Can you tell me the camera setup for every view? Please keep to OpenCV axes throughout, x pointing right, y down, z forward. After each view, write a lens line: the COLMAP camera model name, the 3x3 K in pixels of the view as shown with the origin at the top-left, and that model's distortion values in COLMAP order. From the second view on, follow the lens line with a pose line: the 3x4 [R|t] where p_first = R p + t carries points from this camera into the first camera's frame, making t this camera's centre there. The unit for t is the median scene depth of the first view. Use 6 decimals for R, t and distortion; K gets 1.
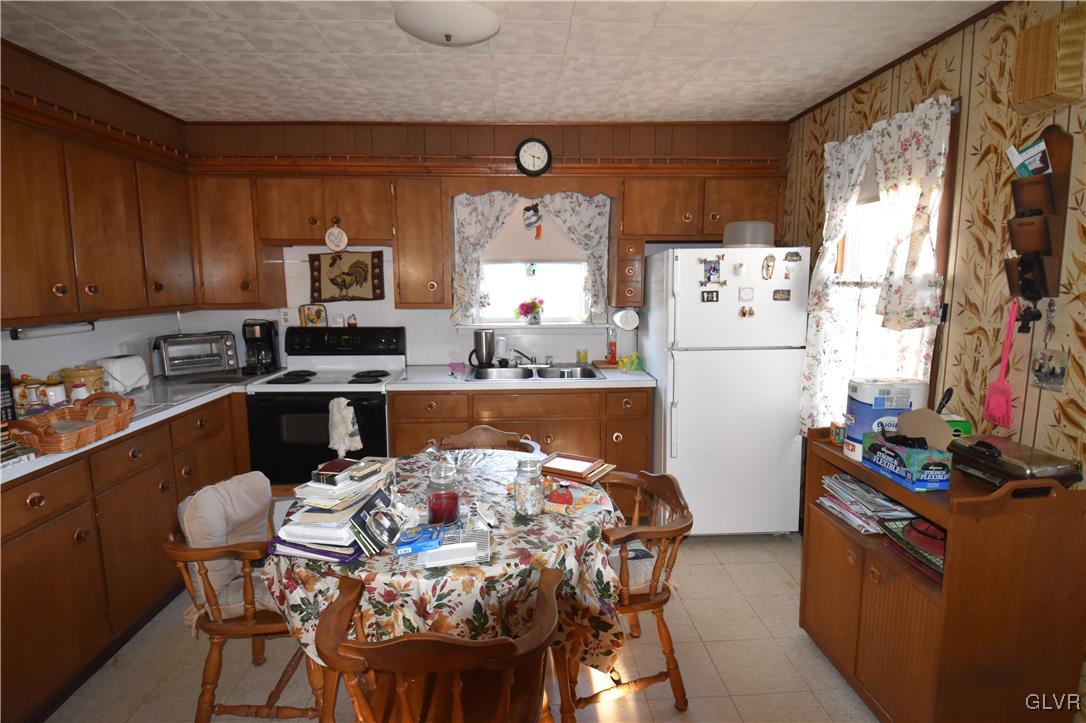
lens RADIAL K [[536.0, 0, 549.5], [0, 536.0, 362.4], [0, 0, 1]] dist [0.019614, -0.038276]
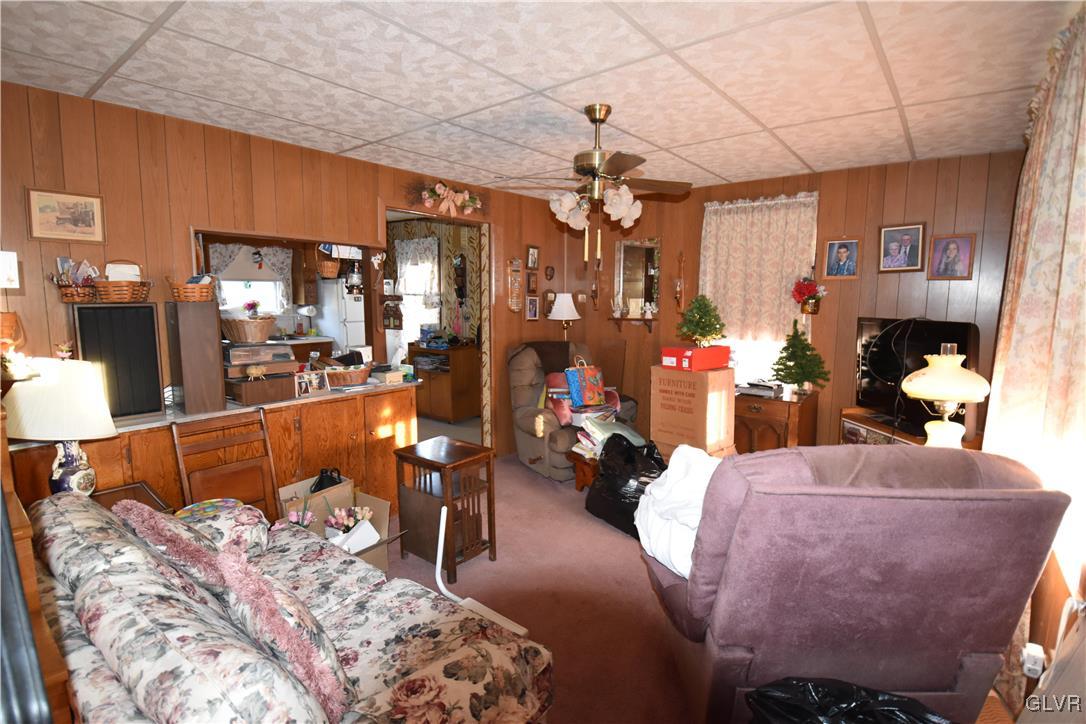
lens RADIAL K [[536.0, 0, 549.5], [0, 536.0, 362.9], [0, 0, 1]] dist [0.019614, -0.038276]
pose [[0.661040, -0.086348, 0.745366, -1.260021], [0.099078, 0.994703, 0.027364, 0.236133], [-0.743781, 0.055761, 0.666094, -1.602039]]
